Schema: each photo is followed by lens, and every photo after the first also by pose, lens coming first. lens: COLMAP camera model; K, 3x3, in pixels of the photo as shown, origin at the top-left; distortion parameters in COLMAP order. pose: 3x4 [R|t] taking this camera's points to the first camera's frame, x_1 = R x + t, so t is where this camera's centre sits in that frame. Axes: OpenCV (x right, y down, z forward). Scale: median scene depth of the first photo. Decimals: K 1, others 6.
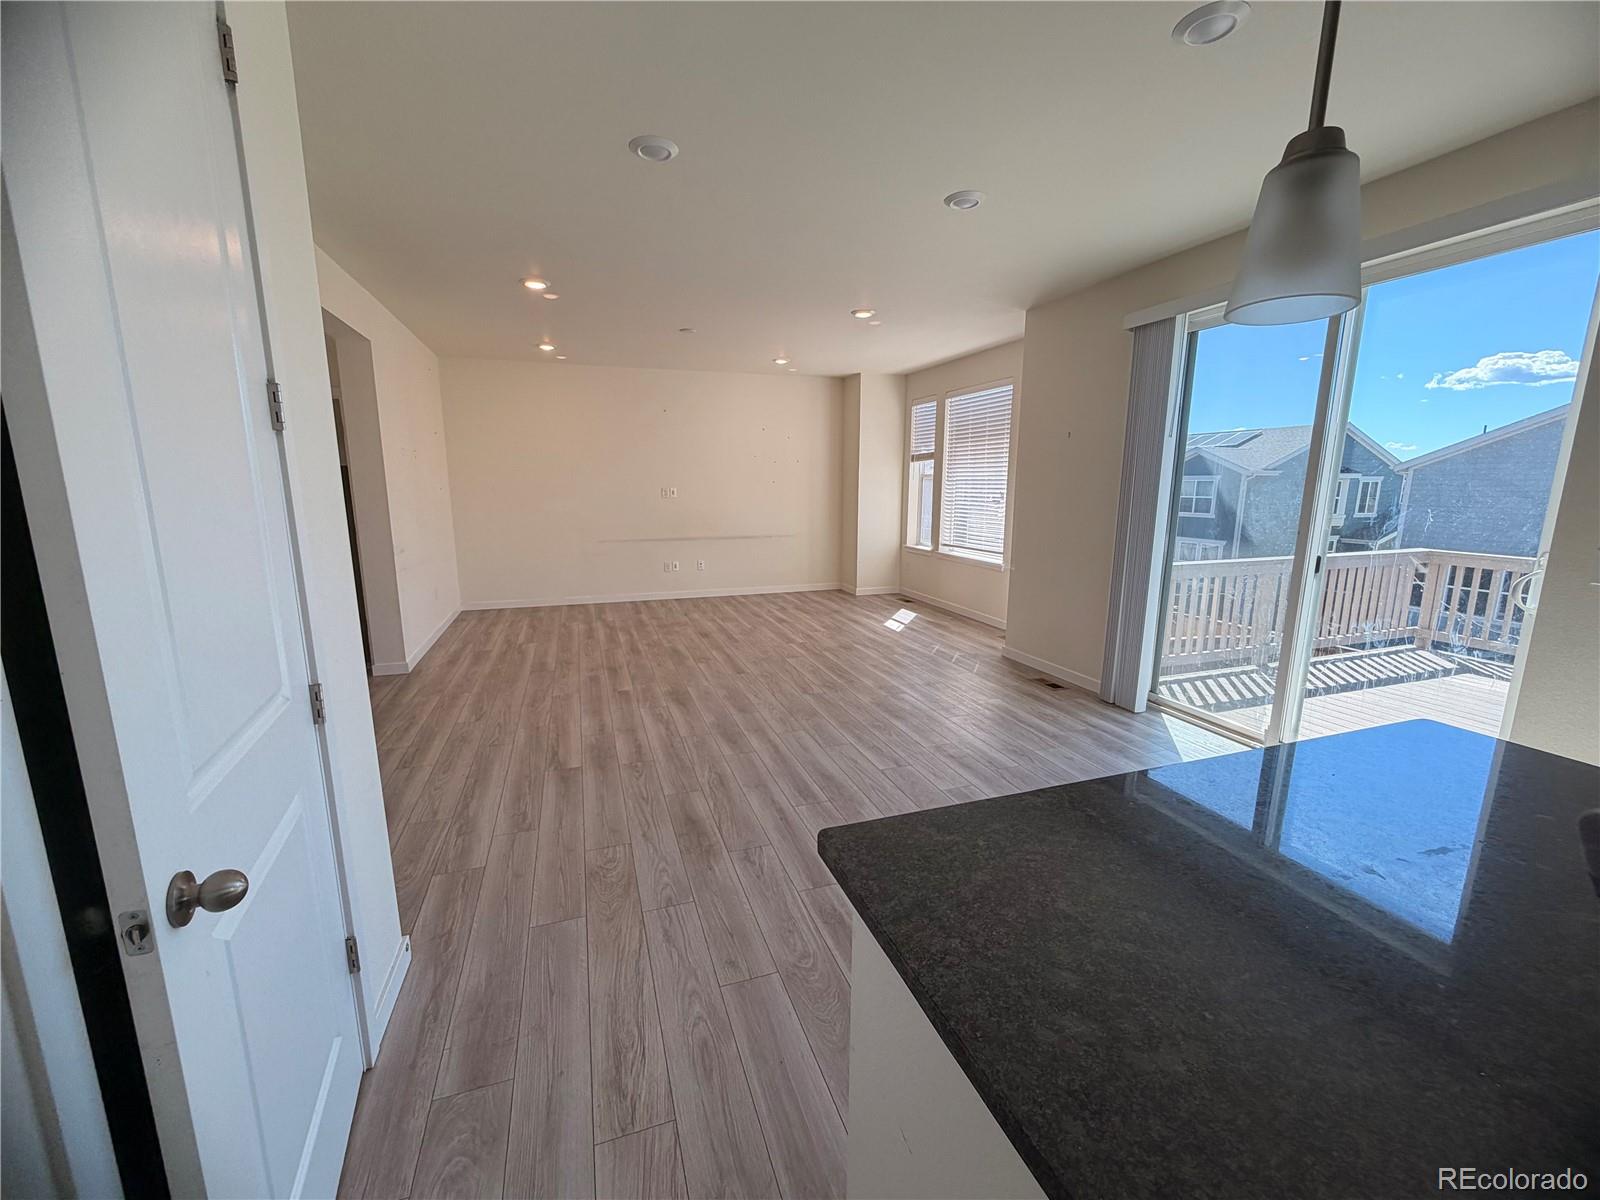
lens RADIAL K [[636.2, 0, 800.0], [0, 636.2, 600.0], [0, 0, 1]] dist [0.000183, -0.000013]
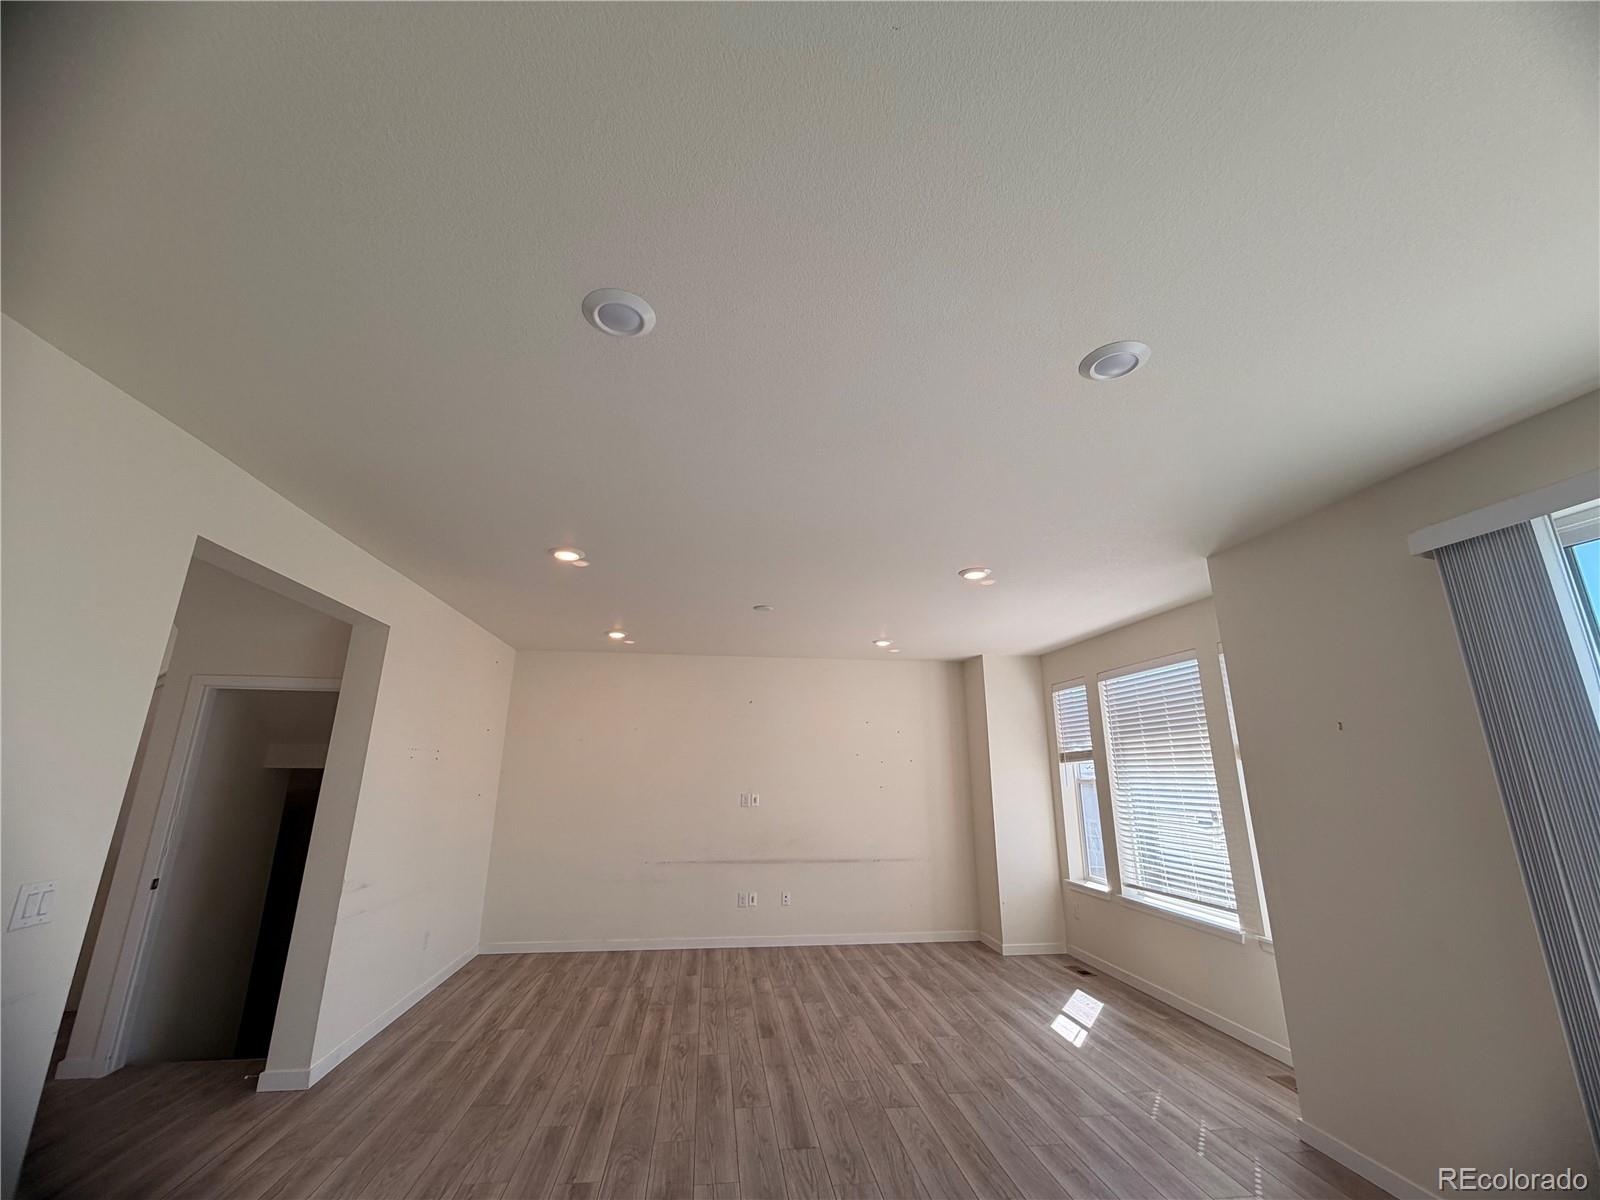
lens RADIAL K [[645.9, 0, 793.7], [0, 645.9, 594.0], [0, 0, 1]] dist [0.000662, 0.000118]
pose [[0.979523, -0.047624, -0.195616, 0.028996], [-0.044006, 0.897482, -0.438850, -0.058789], [0.196462, 0.438473, 0.877009, 0.223277]]
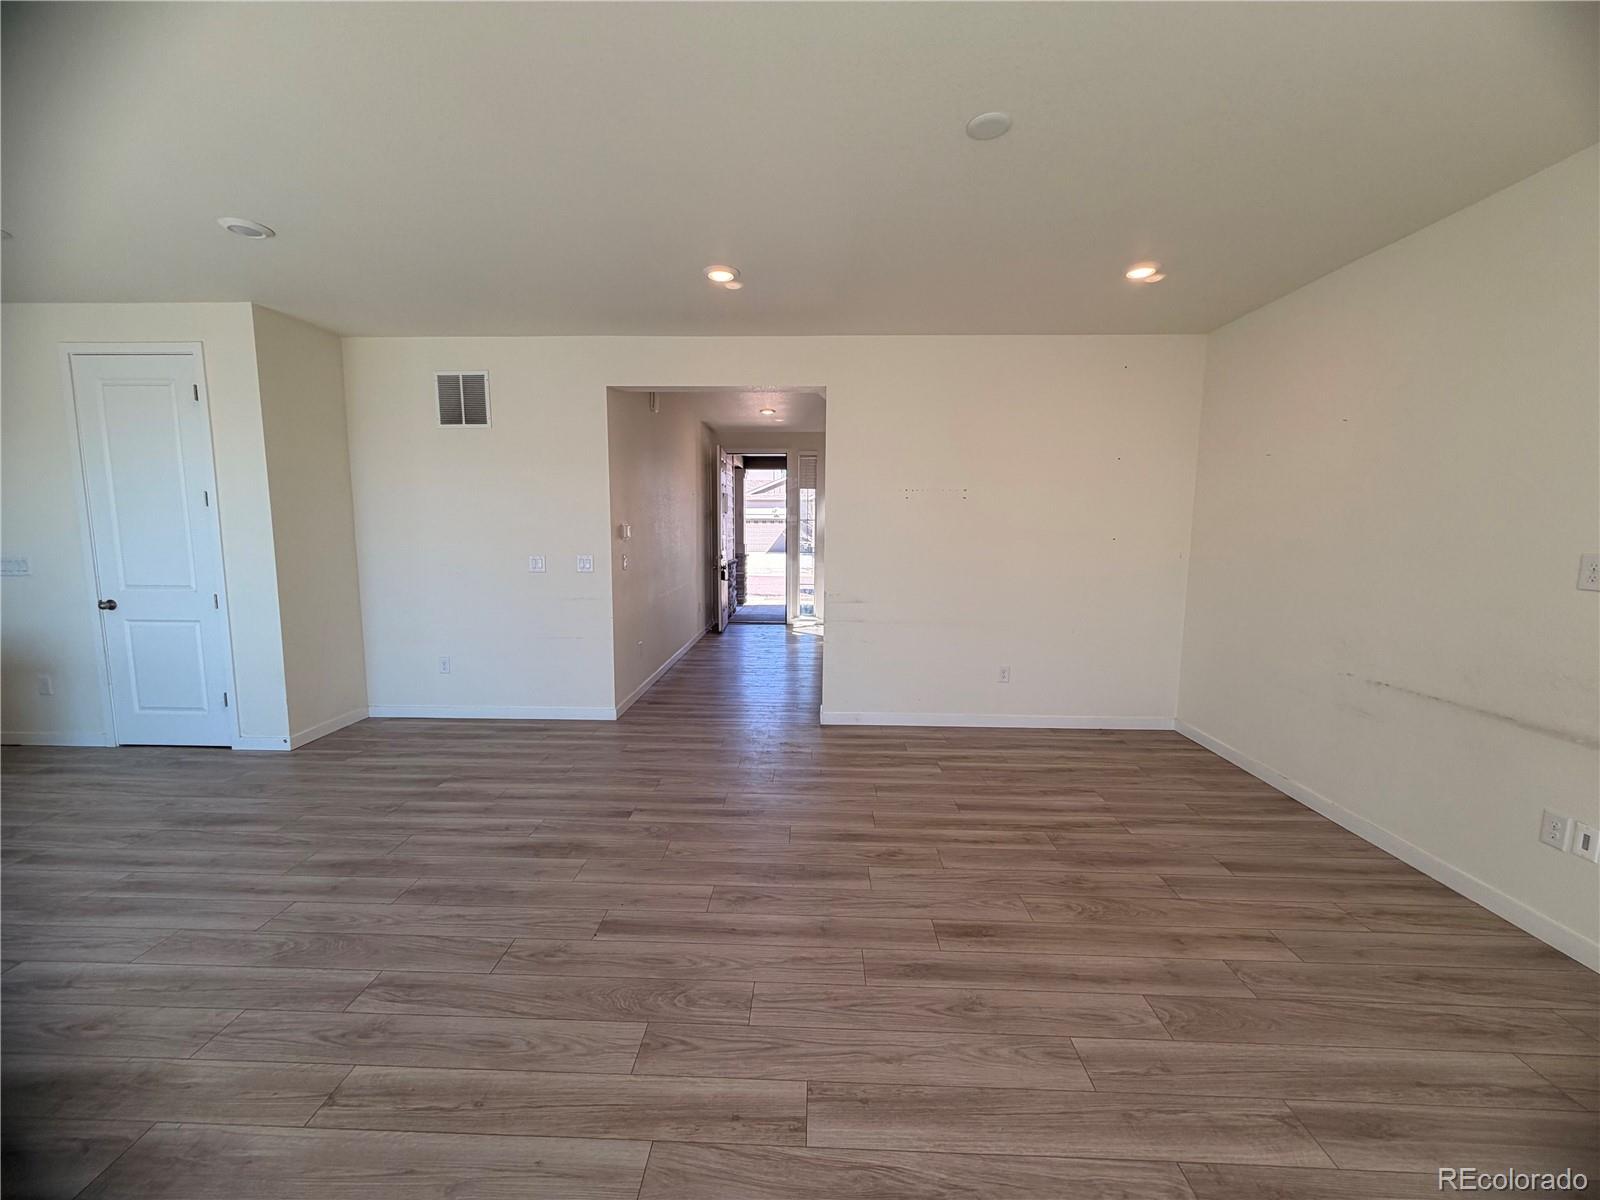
lens RADIAL K [[623.2, 0, 835.1], [0, 623.2, 594.3], [0, 0, 1]] dist [-0.001132, -0.000101]
pose [[-0.331517, 0.101346, -0.937990, 0.220951], [-0.180814, 0.968959, 0.168598, -0.199983], [0.925961, 0.225495, -0.302901, 1.002228]]
